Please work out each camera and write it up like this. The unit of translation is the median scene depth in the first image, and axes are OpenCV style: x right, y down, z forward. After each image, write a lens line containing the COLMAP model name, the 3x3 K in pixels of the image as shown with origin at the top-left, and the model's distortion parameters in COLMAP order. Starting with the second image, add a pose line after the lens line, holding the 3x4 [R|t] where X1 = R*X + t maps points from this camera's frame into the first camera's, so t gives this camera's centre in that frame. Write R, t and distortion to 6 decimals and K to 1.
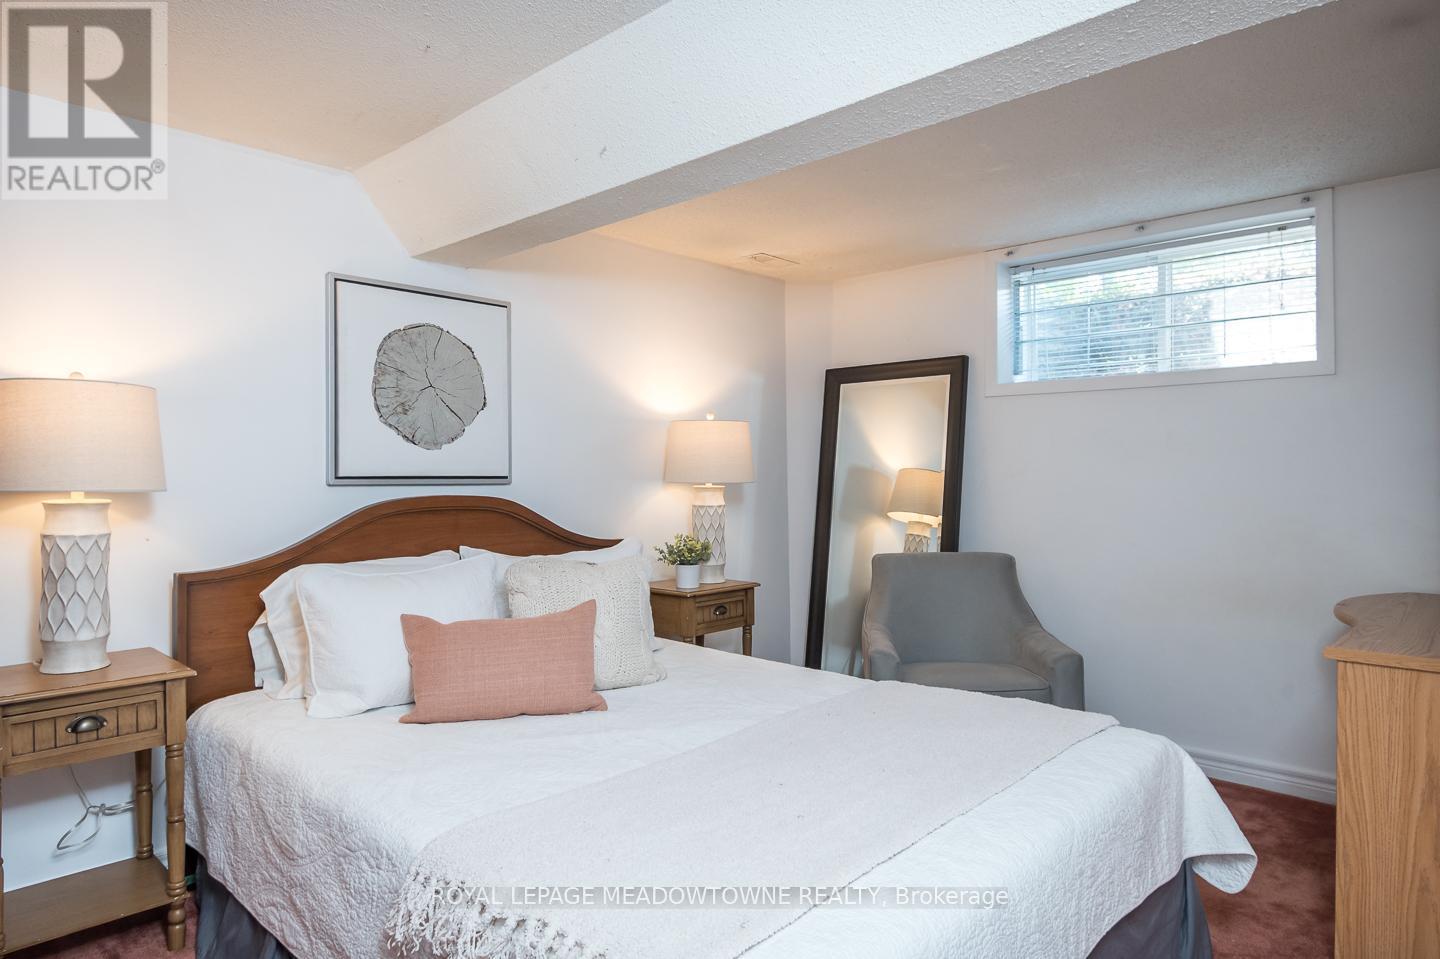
lens RADIAL K [[833.0, 0, 720.0], [0, 833.0, 479.5], [0, 0, 1]] dist [-0.001589, -0.000637]
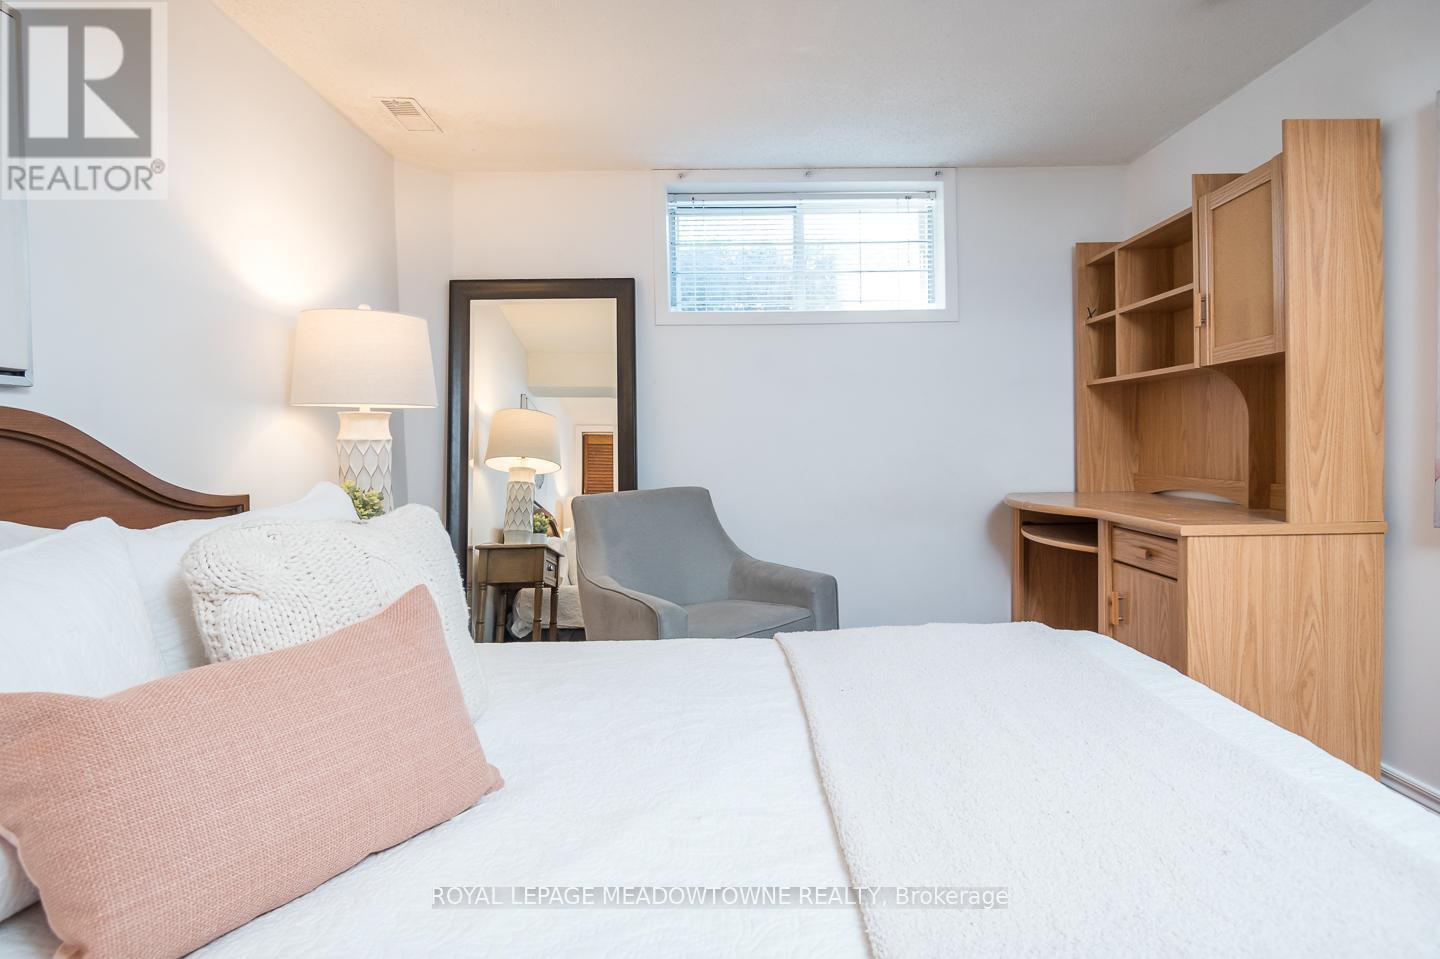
lens RADIAL K [[745.8, 0, 722.1], [0, 745.8, 459.7], [0, 0, 1]] dist [0.002107, 0.000049]
pose [[0.726290, -0.027383, 0.686843, -0.229132], [0.017973, 0.999621, 0.020848, 0.040393], [-0.687154, -0.002797, 0.726507, 0.360485]]
